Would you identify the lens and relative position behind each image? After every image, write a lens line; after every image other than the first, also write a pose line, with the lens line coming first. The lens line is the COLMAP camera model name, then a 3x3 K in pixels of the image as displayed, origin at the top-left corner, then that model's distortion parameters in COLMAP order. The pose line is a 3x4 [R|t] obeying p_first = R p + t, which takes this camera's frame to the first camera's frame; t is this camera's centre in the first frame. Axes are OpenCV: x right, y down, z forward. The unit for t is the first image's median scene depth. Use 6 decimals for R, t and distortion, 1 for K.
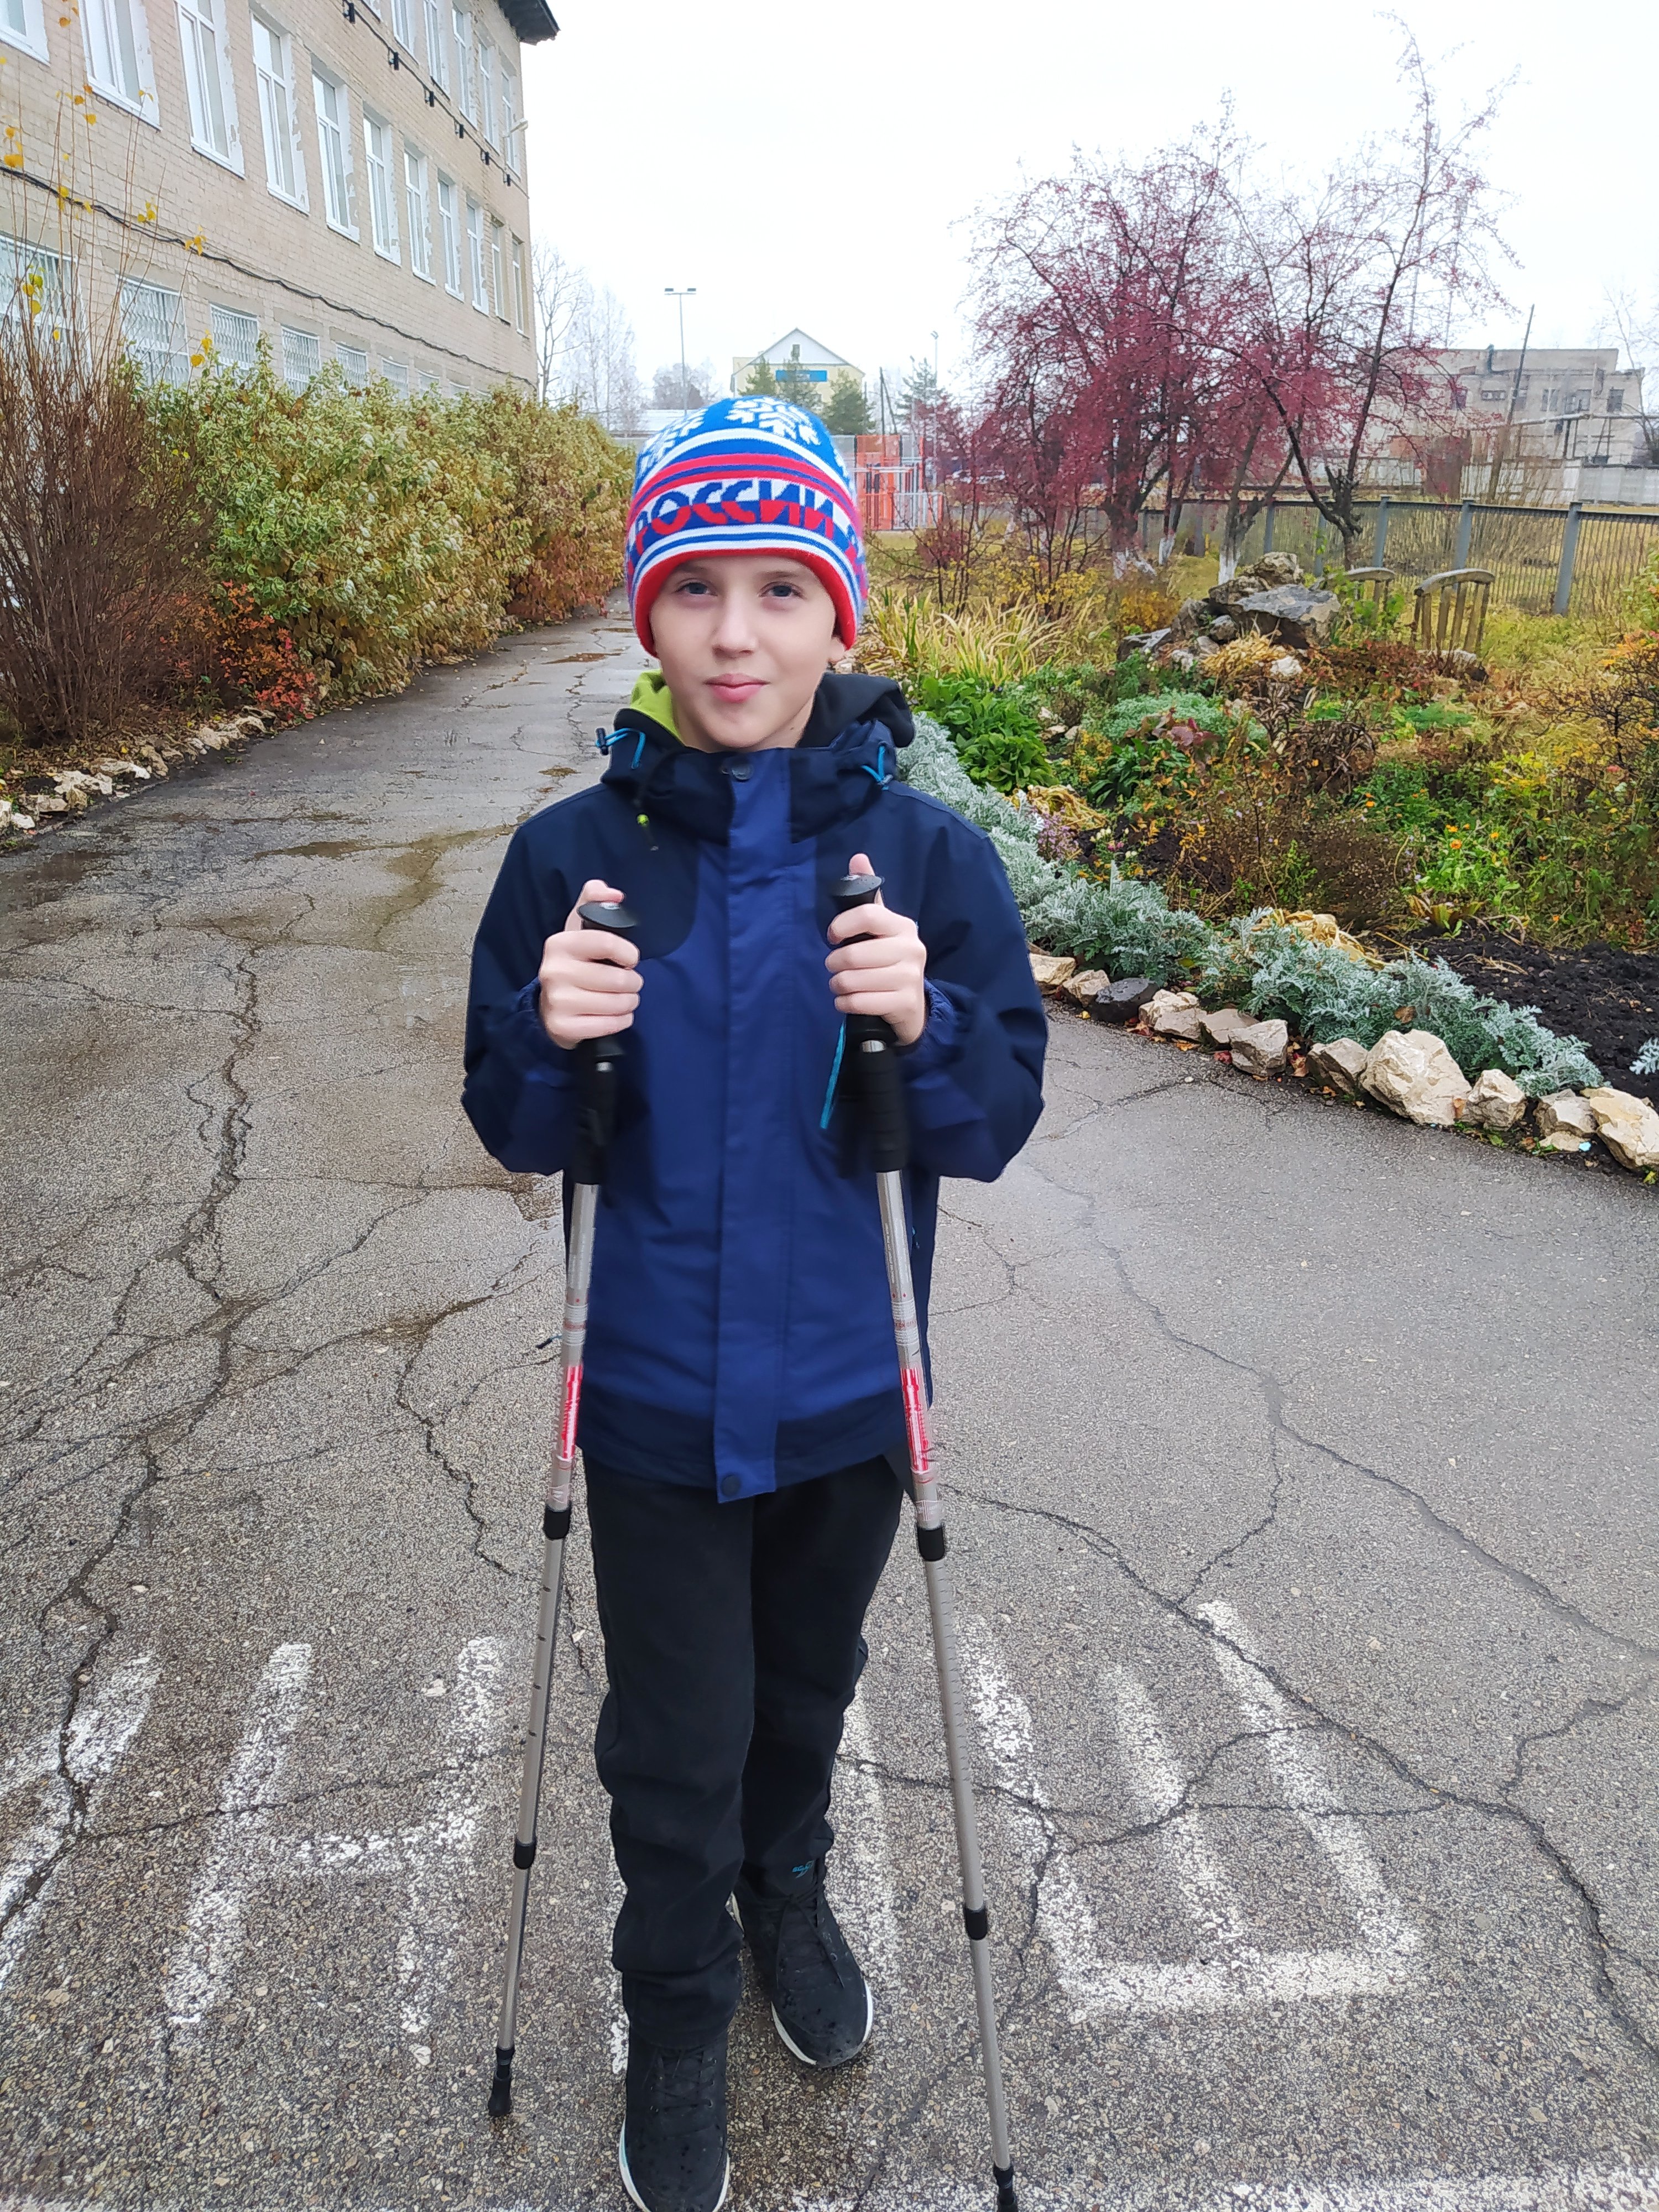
lens RADIAL K [[1620.8, 0, 835.3], [0, 1620.8, 1111.7], [0, 0, 1]] dist [0.122242, -0.205146]
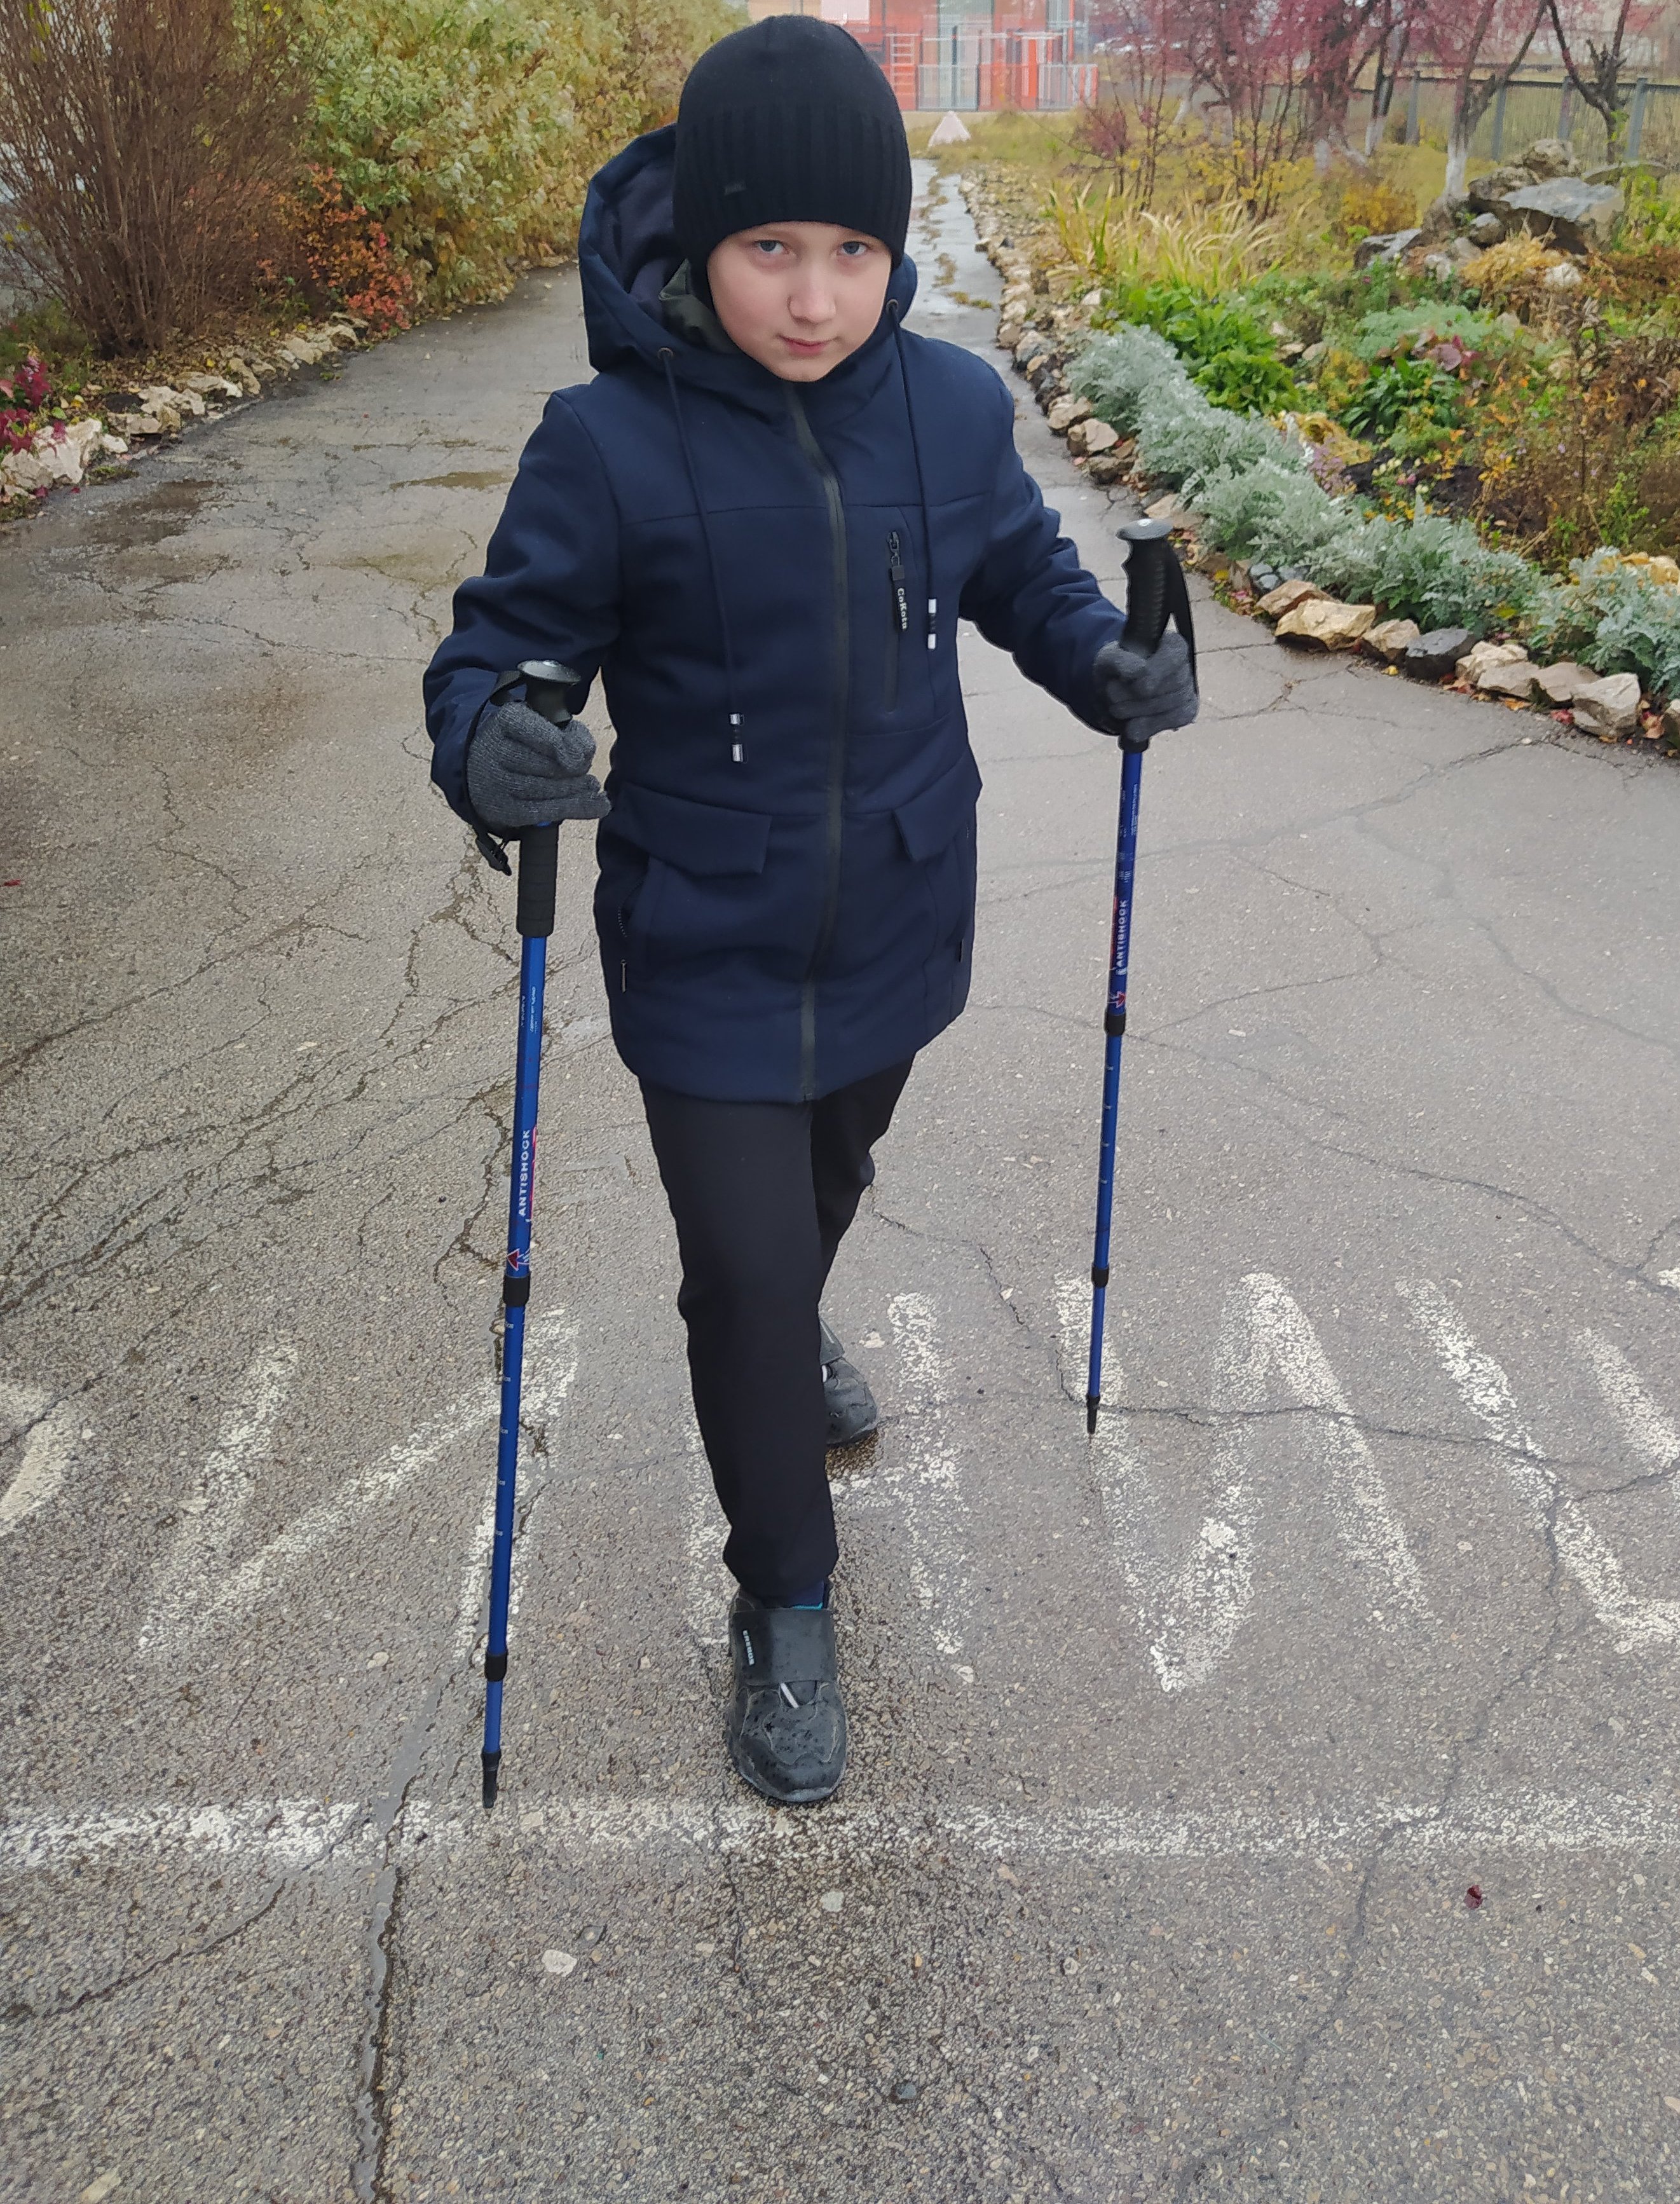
lens RADIAL K [[1901.8, 0, 938.2], [0, 1901.8, 925.9], [0, 0, 1]] dist [0.122188, -0.198151]
pose [[0.999957, 0.008127, 0.004530, -0.101439], [-0.008379, 0.998244, 0.058649, 0.020915], [-0.004045, -0.058684, 0.998268, -0.046970]]
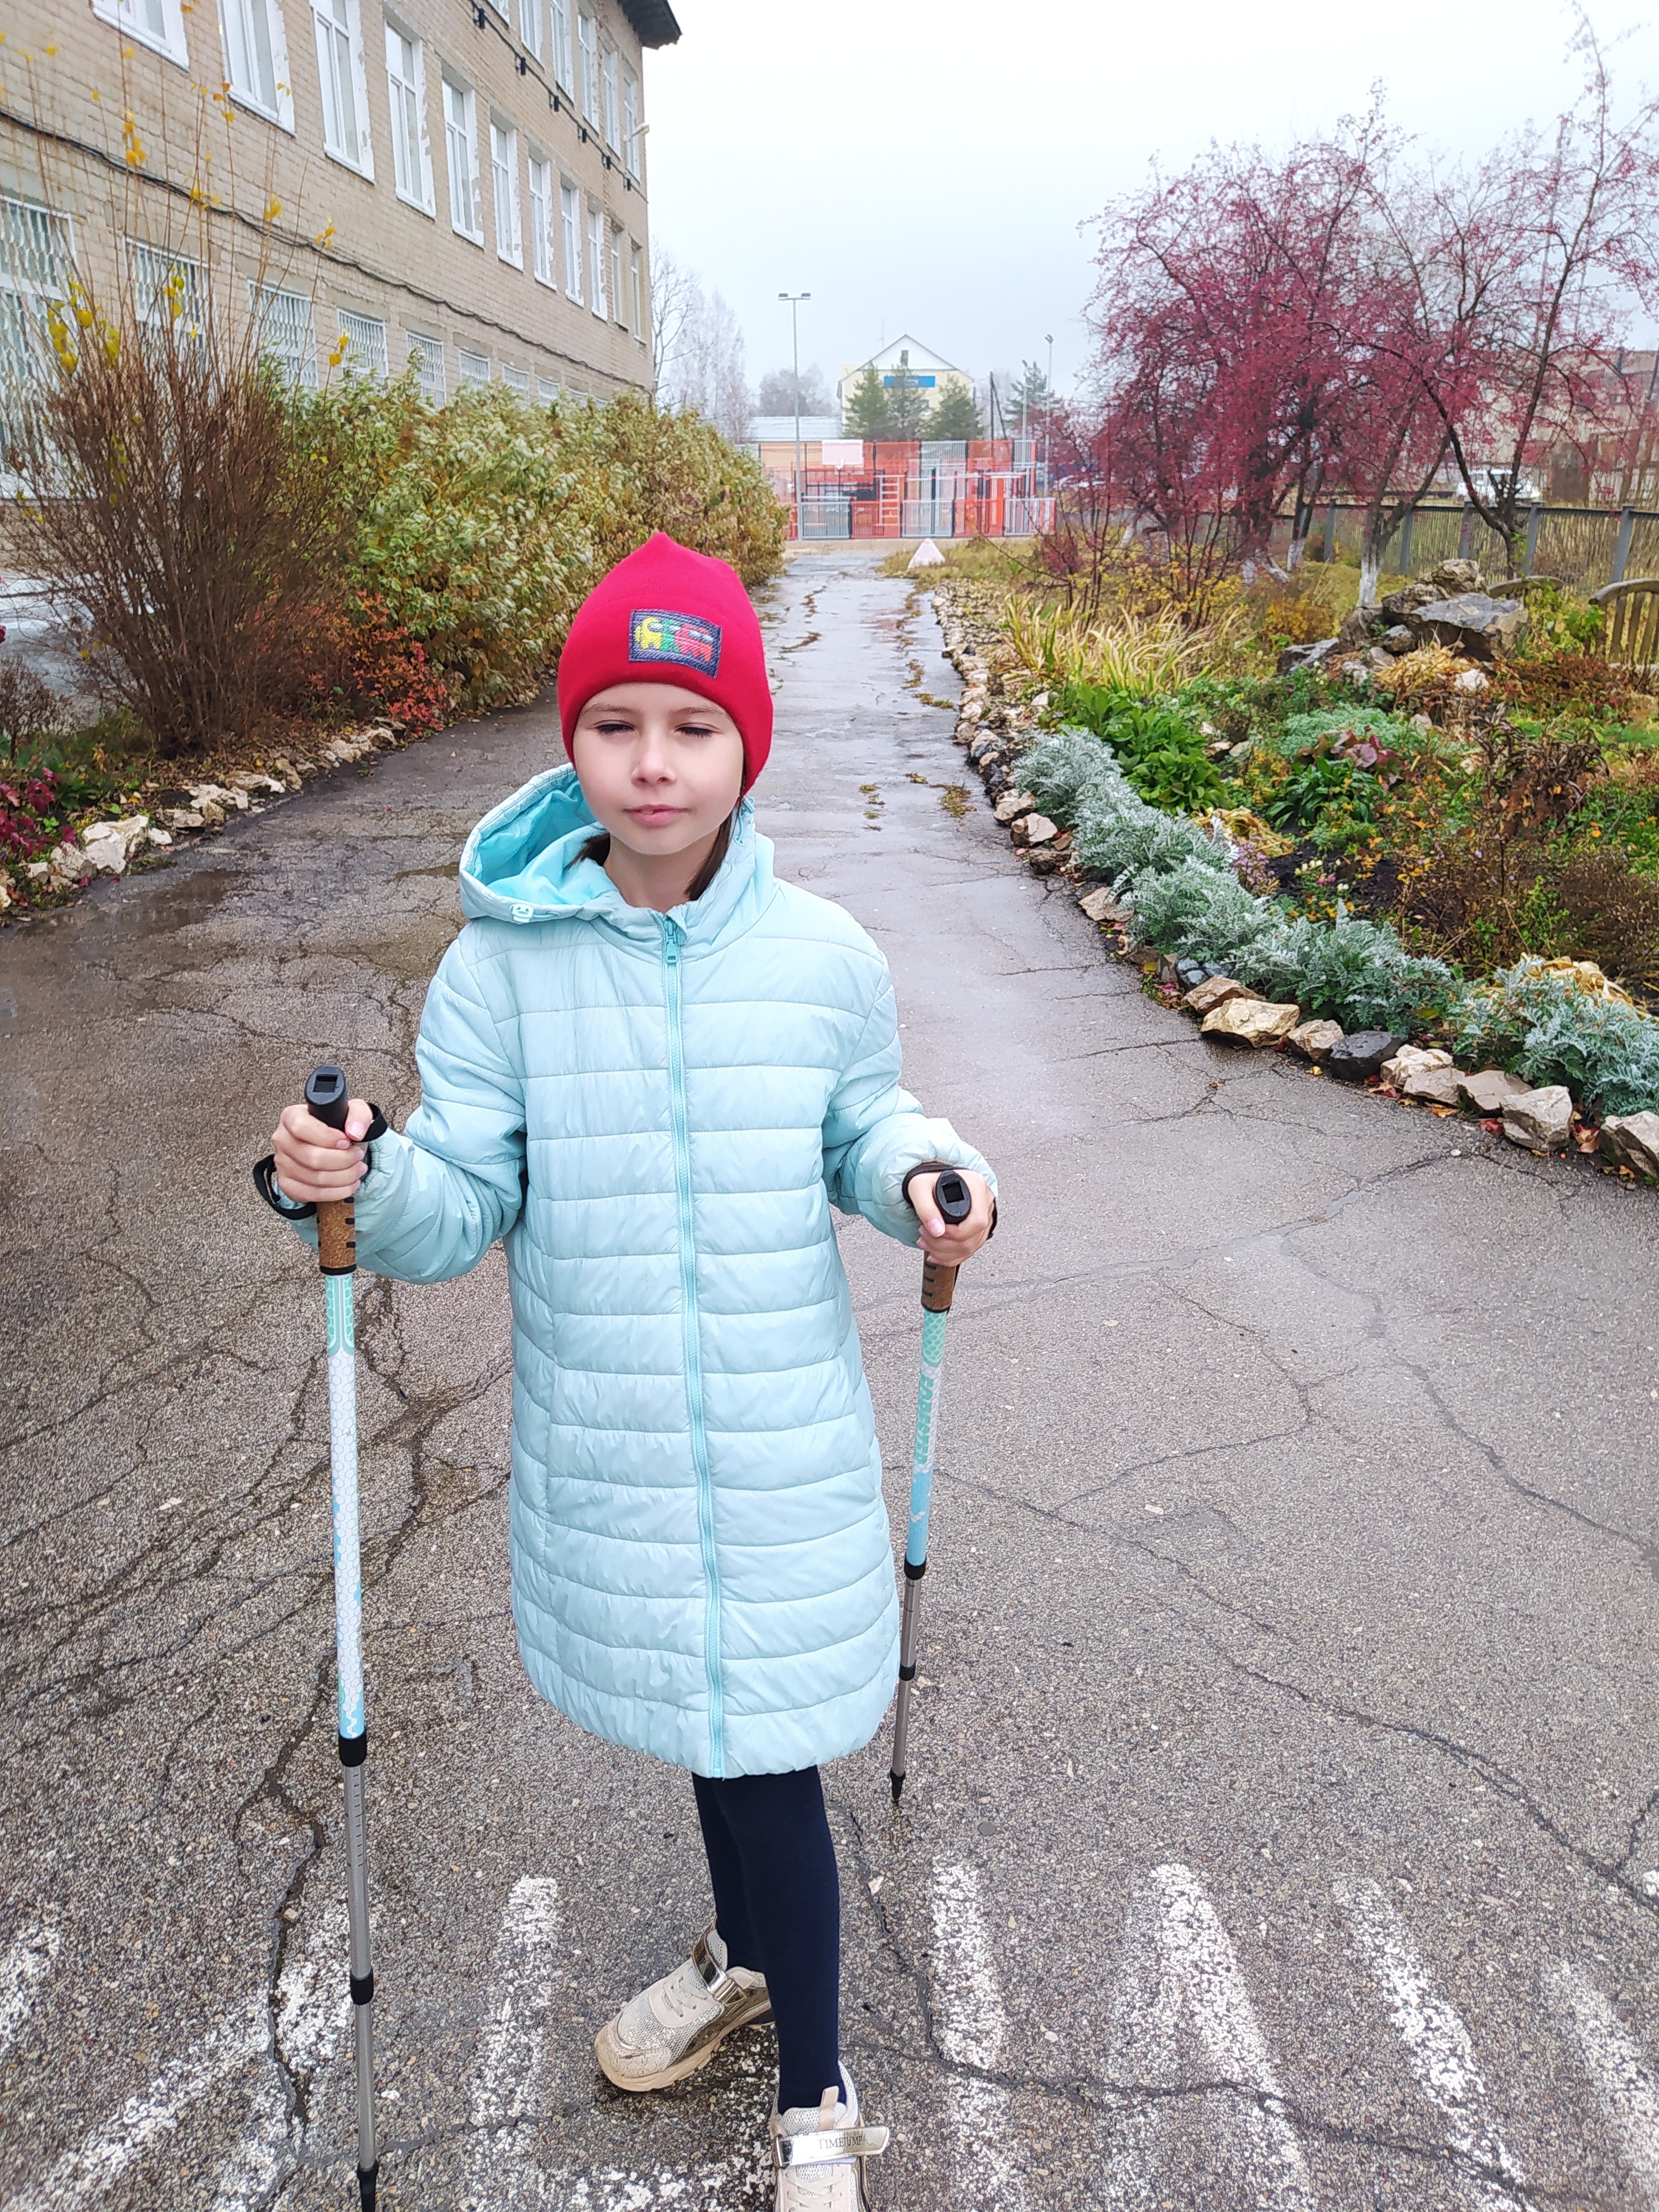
lens RADIAL K [[1619.6, 0, 823.6], [0, 1619.6, 1100.6], [0, 0, 1]] dist [0.116393, -0.186643]
pose [[0.998284, 0.018972, -0.055402, -0.072135], [-0.019475, 0.999774, -0.008557, -0.031708], [0.055227, 0.009621, 0.998427, 0.087286]]
